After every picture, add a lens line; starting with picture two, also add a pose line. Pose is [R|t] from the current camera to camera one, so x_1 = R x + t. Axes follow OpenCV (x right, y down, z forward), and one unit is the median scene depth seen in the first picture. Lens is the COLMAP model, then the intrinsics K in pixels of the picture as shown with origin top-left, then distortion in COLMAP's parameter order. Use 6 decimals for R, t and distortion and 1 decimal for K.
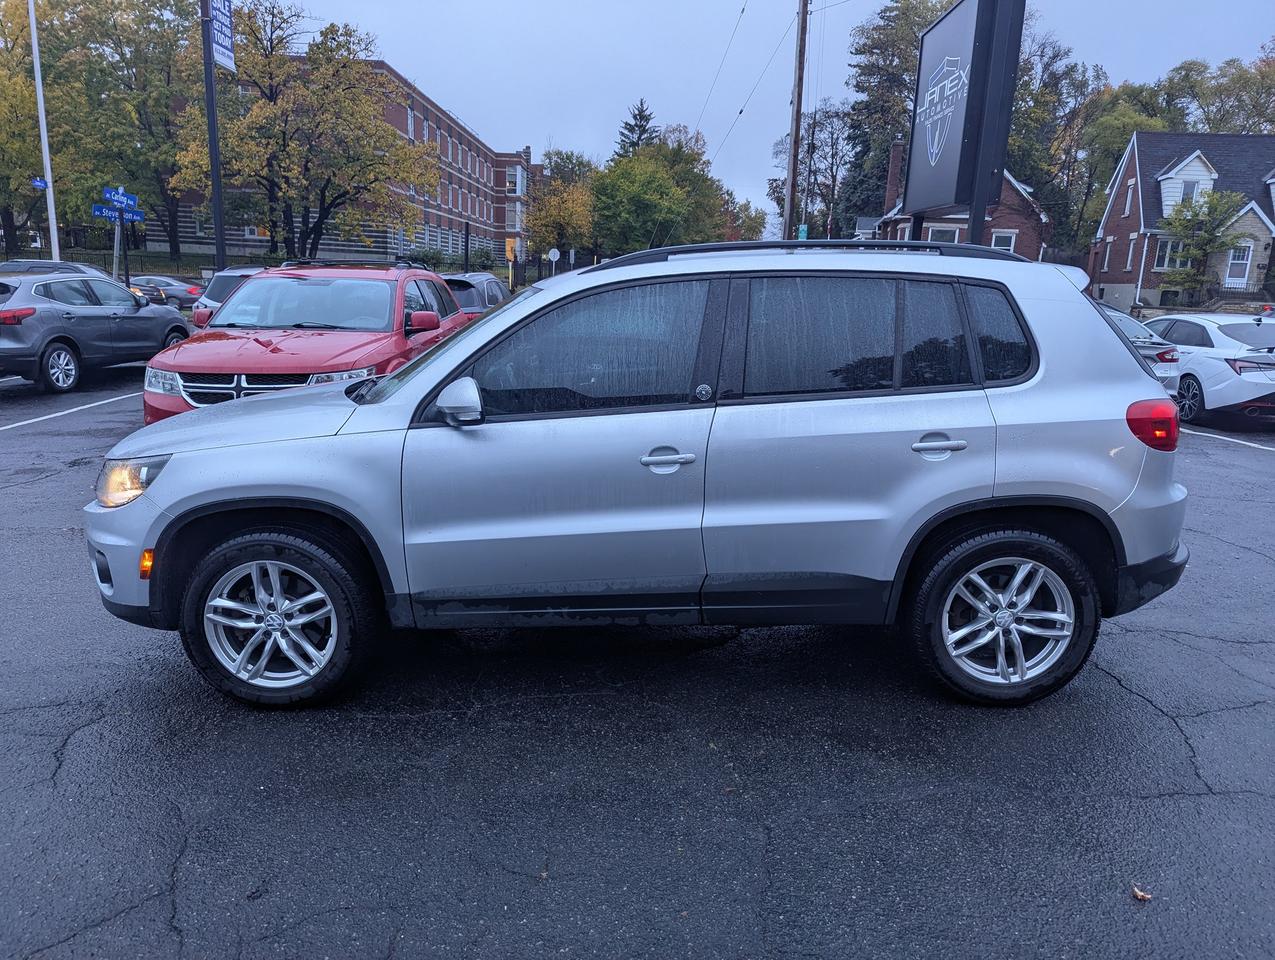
lens RADIAL K [[897.6, 0, 636.2], [0, 897.6, 473.8], [0, 0, 1]] dist [0.028928, -0.026719]
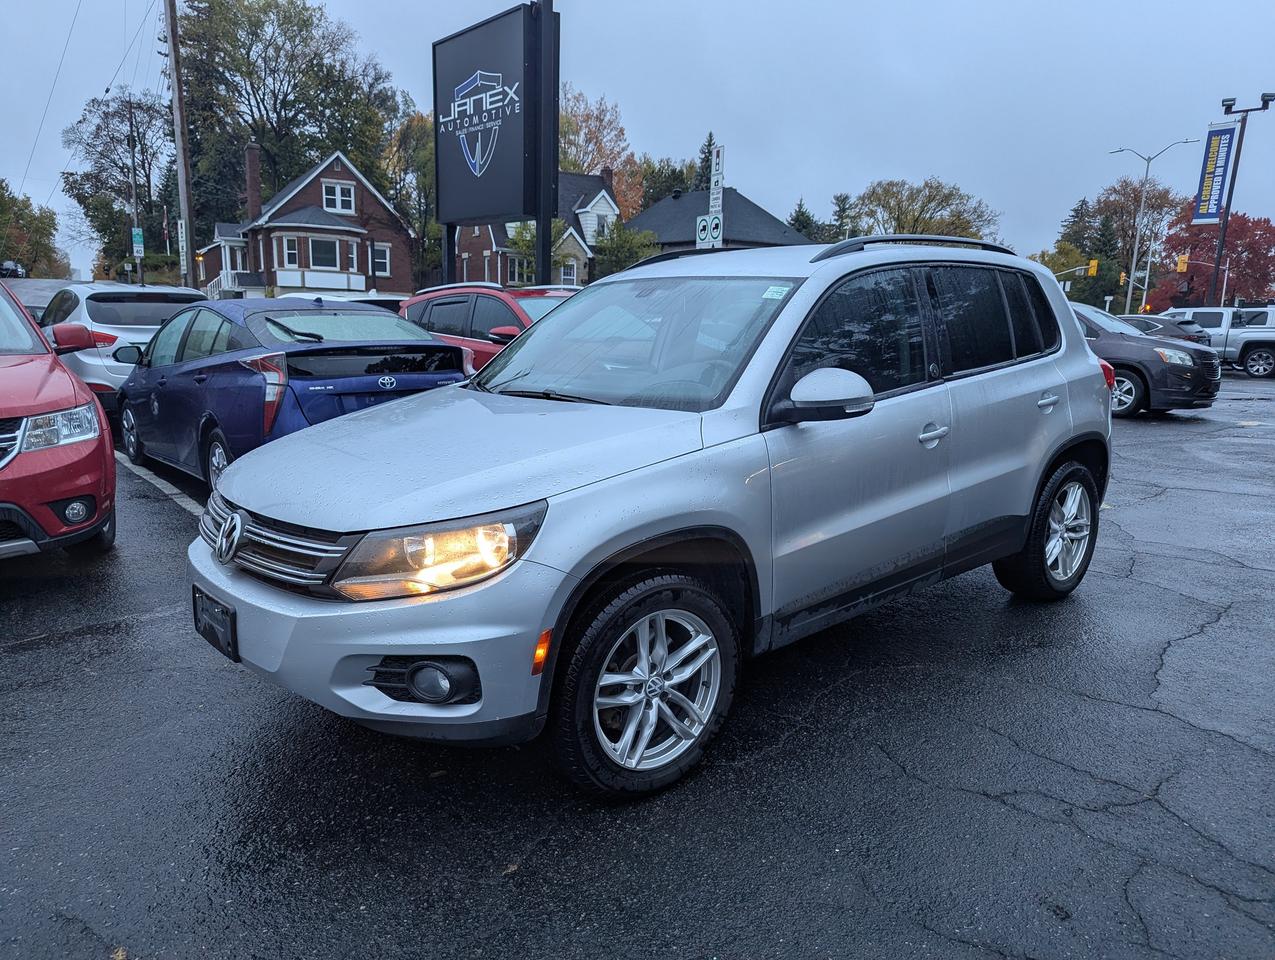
lens RADIAL K [[897.6, 0, 631.5], [0, 897.6, 505.6], [0, 0, 1]] dist [0.028928, -0.026719]
pose [[0.758862, -0.150533, 0.633616, -0.909296], [0.138370, 0.987974, 0.068999, -0.055170], [-0.636383, 0.035313, 0.770565, 0.387870]]
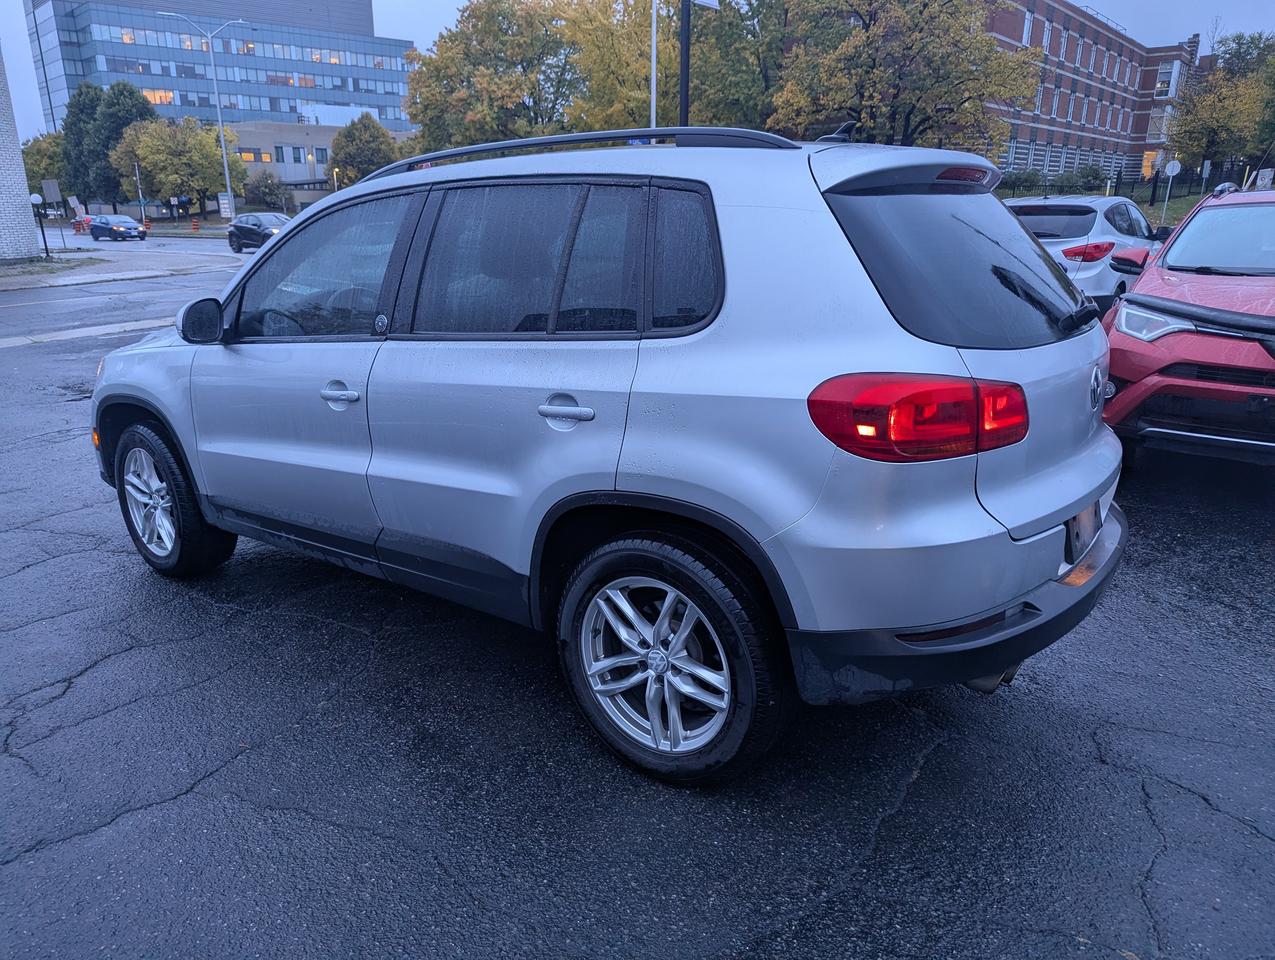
lens RADIAL K [[897.6, 0, 627.9], [0, 897.6, 485.5], [0, 0, 1]] dist [0.028928, -0.026719]
pose [[0.792526, 0.151474, -0.590727, 0.806867], [-0.100401, 0.987852, 0.118607, -0.062383], [0.601517, -0.034689, 0.798106, 0.422825]]
